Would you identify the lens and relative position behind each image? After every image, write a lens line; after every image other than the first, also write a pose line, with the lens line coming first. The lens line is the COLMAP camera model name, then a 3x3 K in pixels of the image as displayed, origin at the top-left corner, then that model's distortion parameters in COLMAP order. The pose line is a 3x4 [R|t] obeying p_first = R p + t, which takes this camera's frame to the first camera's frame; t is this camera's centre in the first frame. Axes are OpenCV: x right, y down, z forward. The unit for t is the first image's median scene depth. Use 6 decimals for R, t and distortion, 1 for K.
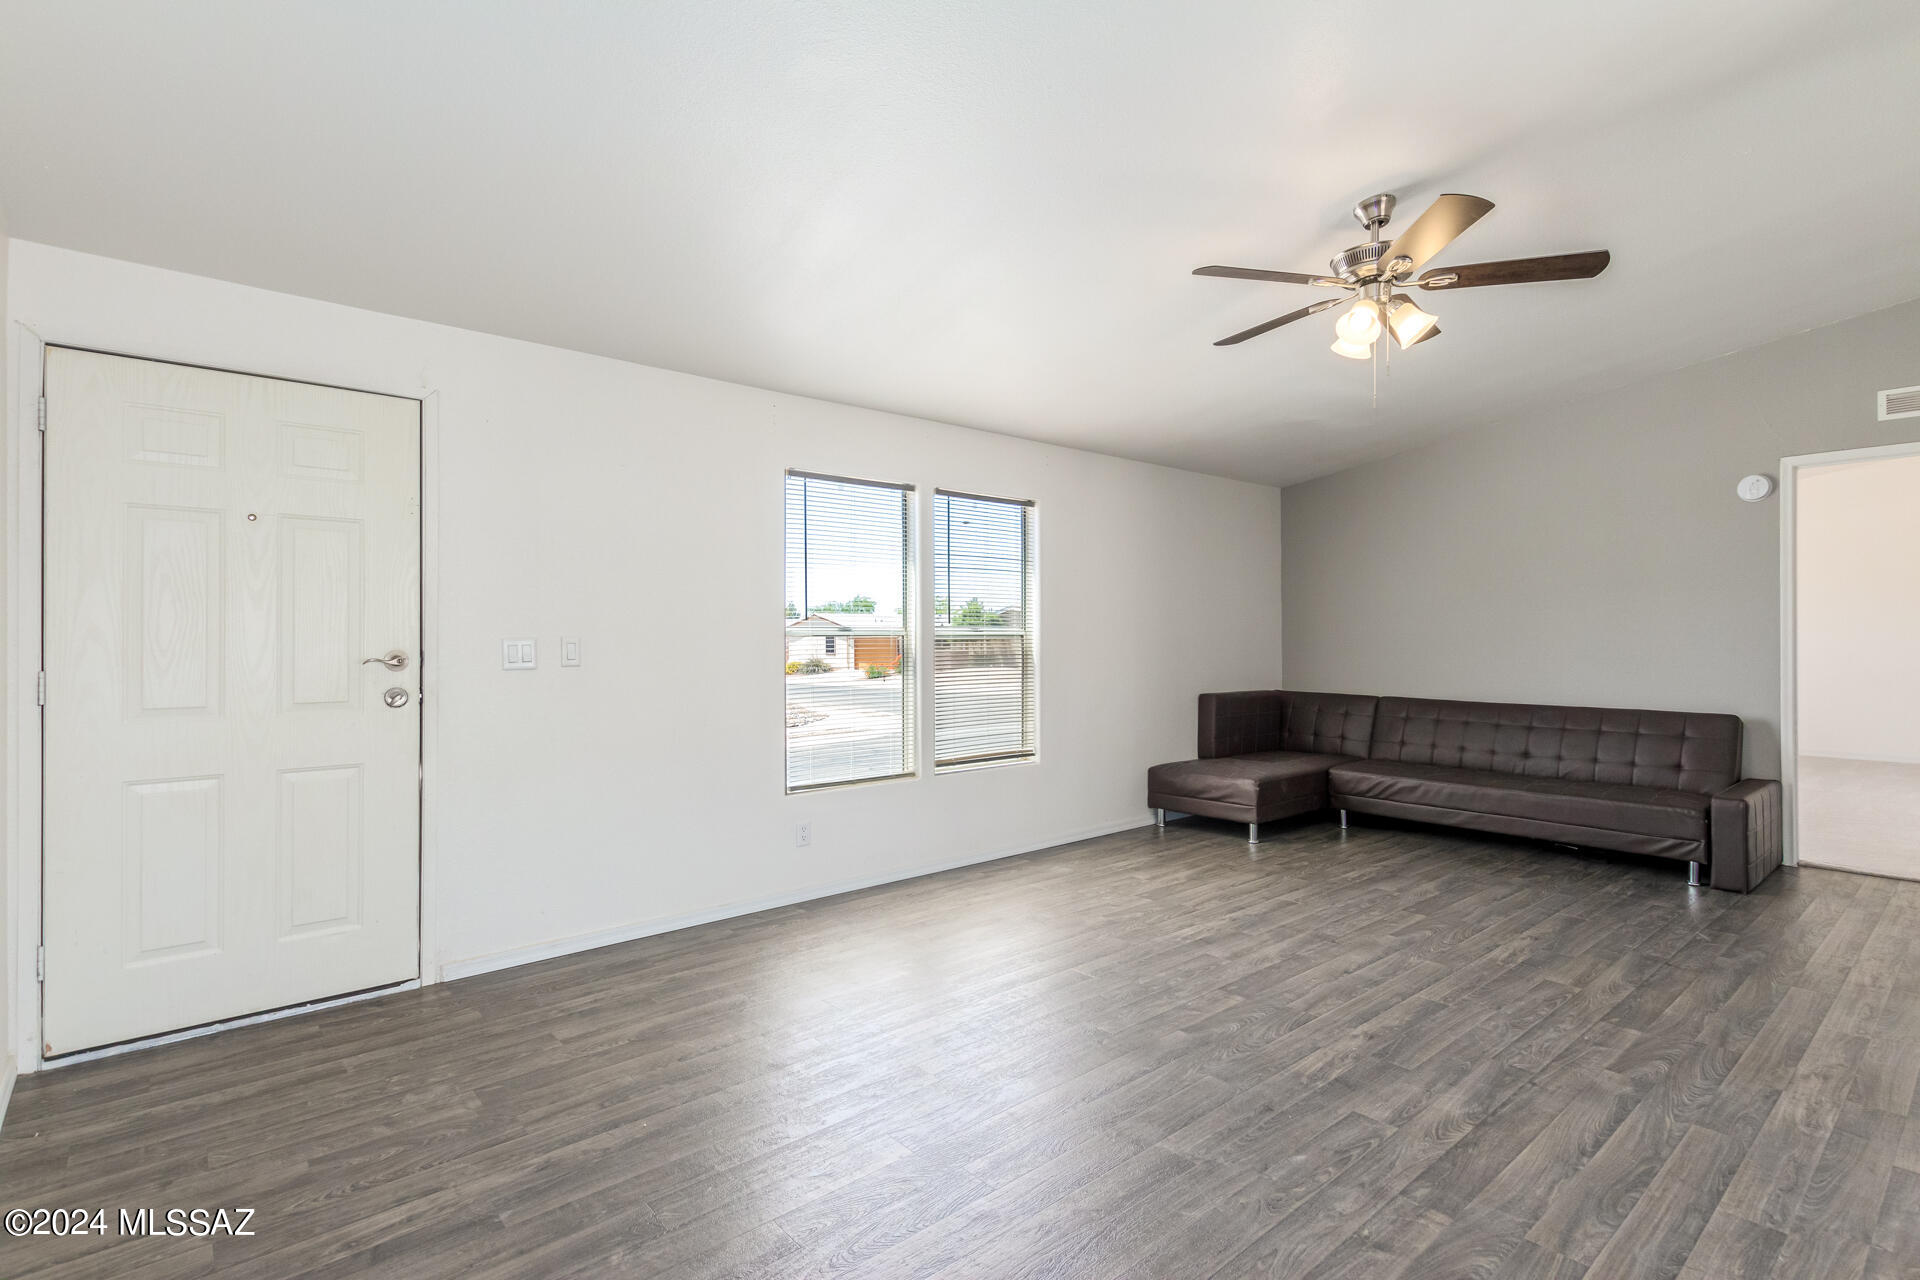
lens RADIAL K [[932.0, 0, 980.8], [0, 932.0, 645.2], [0, 0, 1]] dist [0.011932, -0.004805]
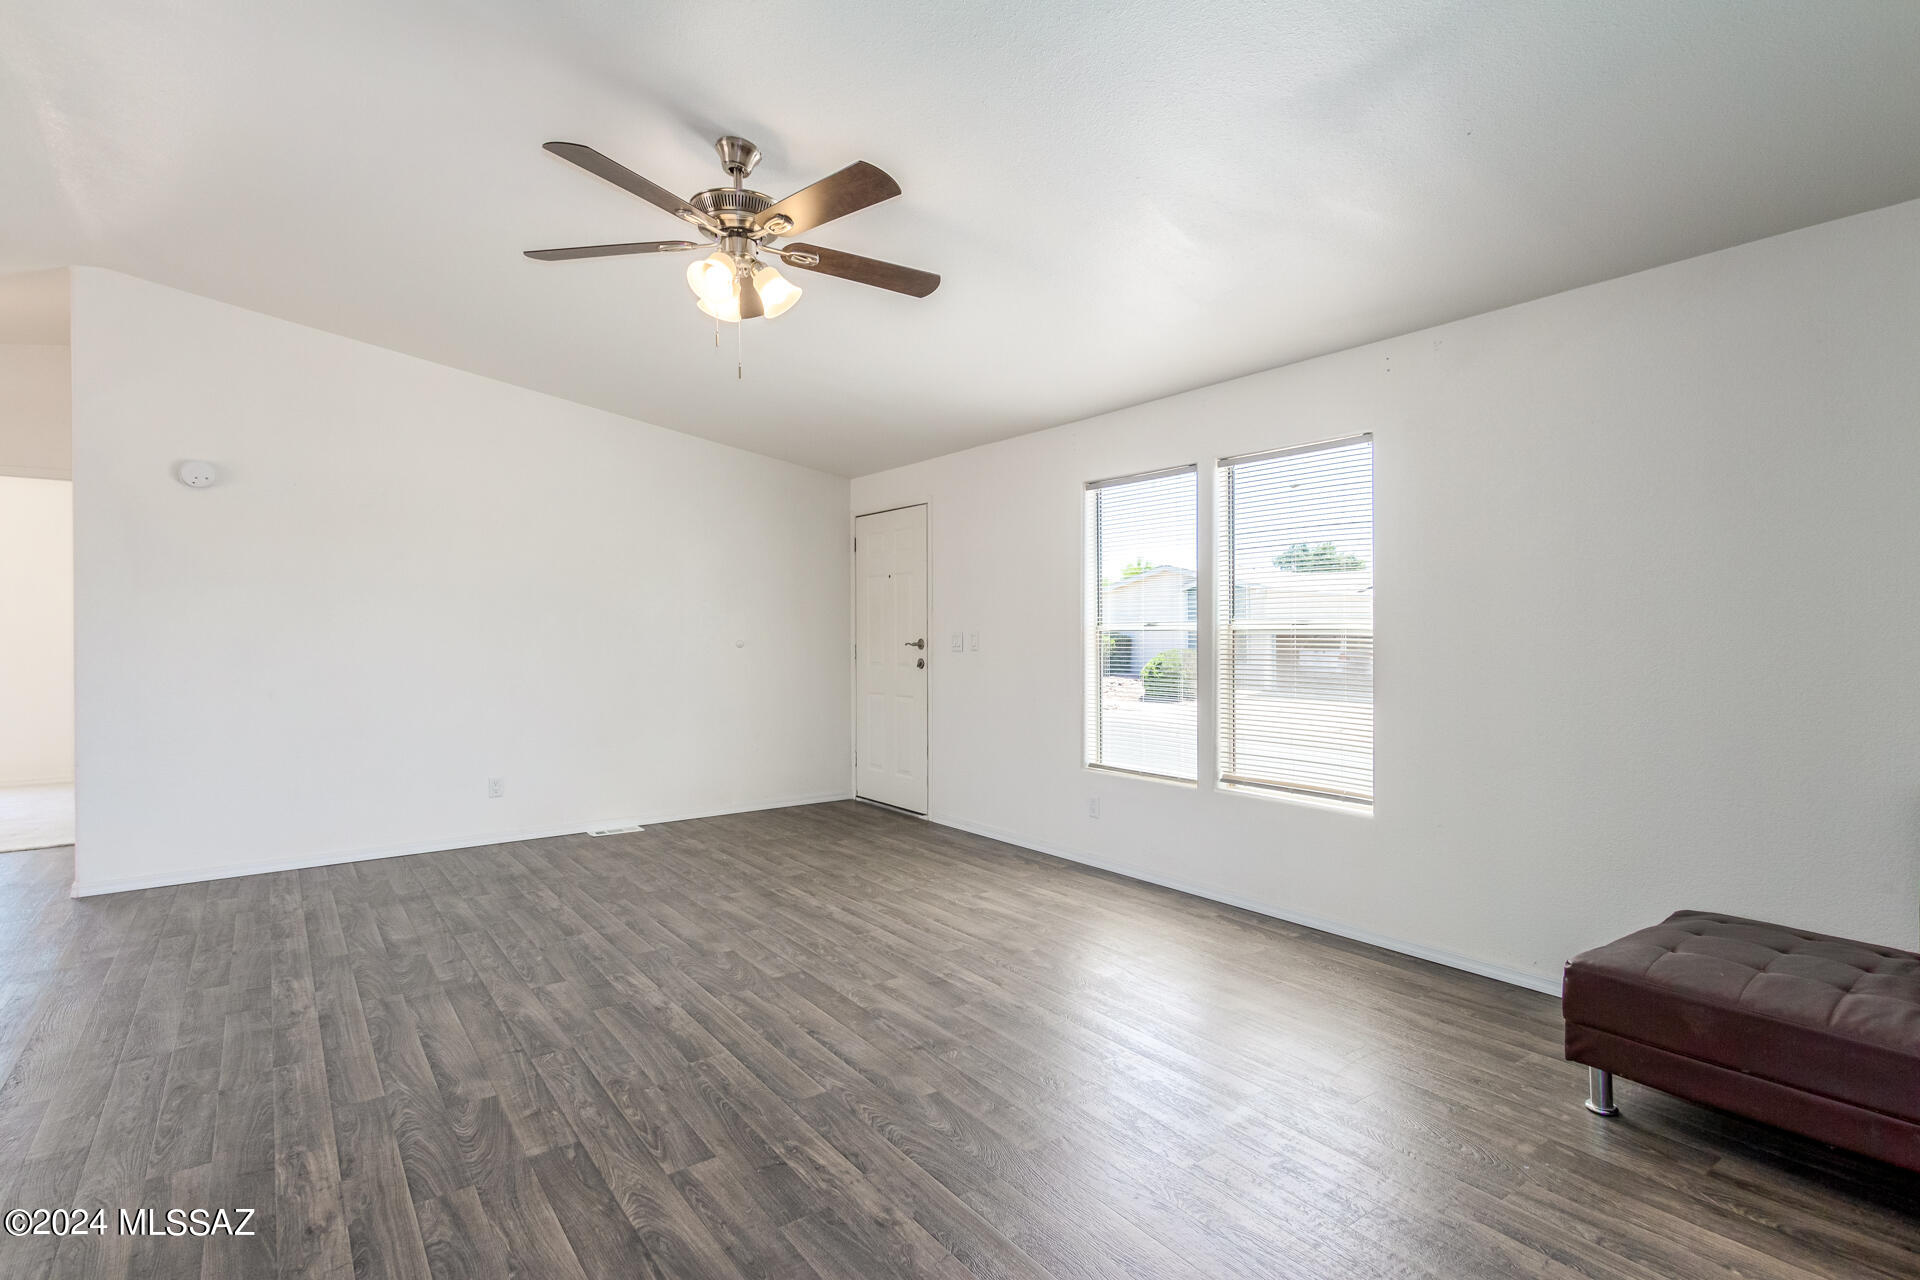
lens RADIAL K [[932.0, 0, 957.7], [0, 932.0, 634.5], [0, 0, 1]] dist [0.011932, -0.004805]
pose [[-0.084291, 0.004871, -0.996429, 1.265761], [-0.008673, 0.999947, 0.005622, -0.014093], [0.996403, 0.009116, -0.084244, 1.246617]]
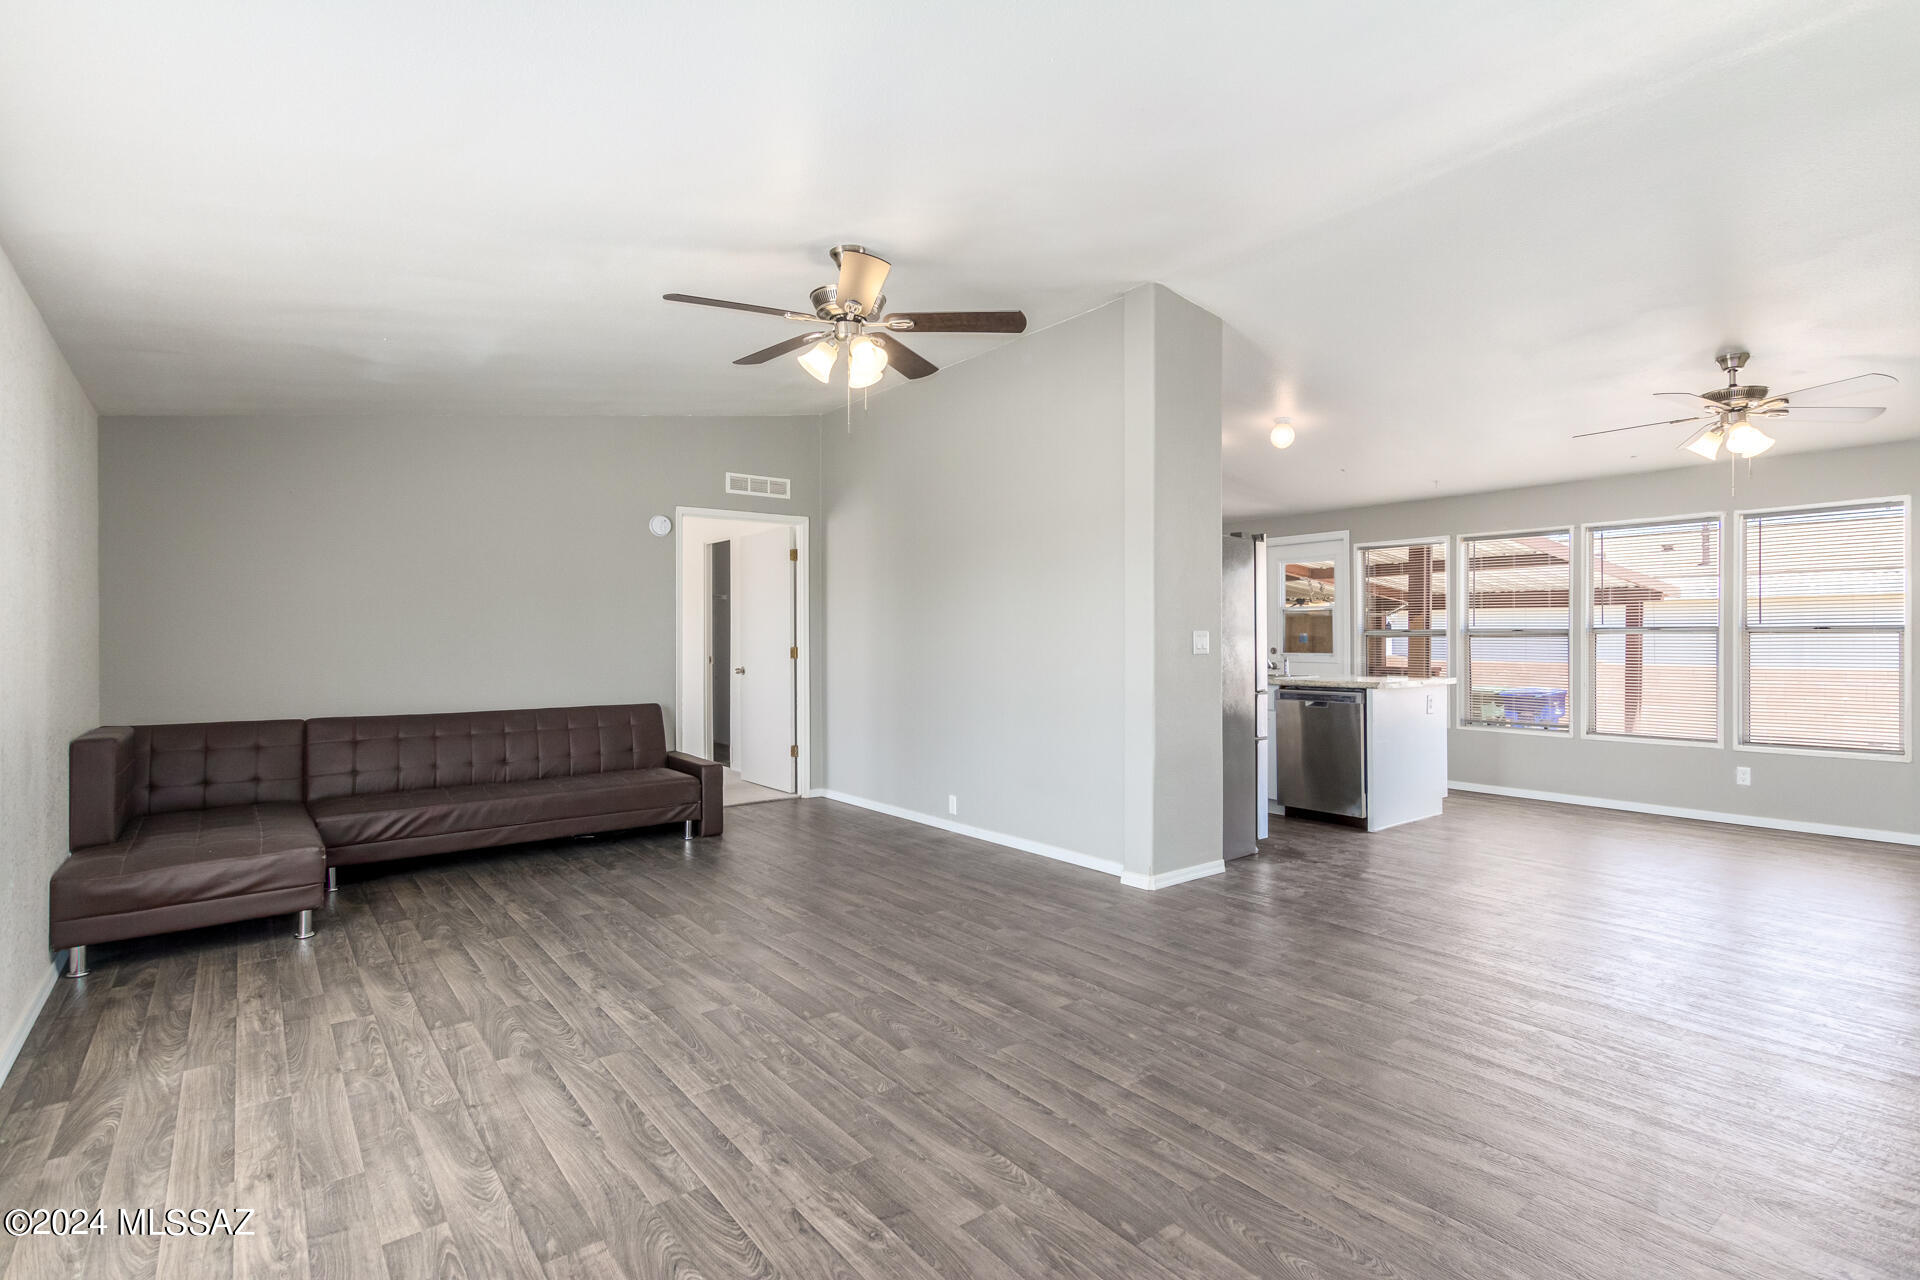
lens RADIAL K [[932.0, 0, 974.6], [0, 932.0, 637.7], [0, 0, 1]] dist [0.011932, -0.004805]
pose [[0.043585, 0.002234, 0.999047, -0.657562], [0.016204, 0.999864, -0.002942, -0.005182], [-0.998918, 0.016317, 0.043543, 0.780761]]
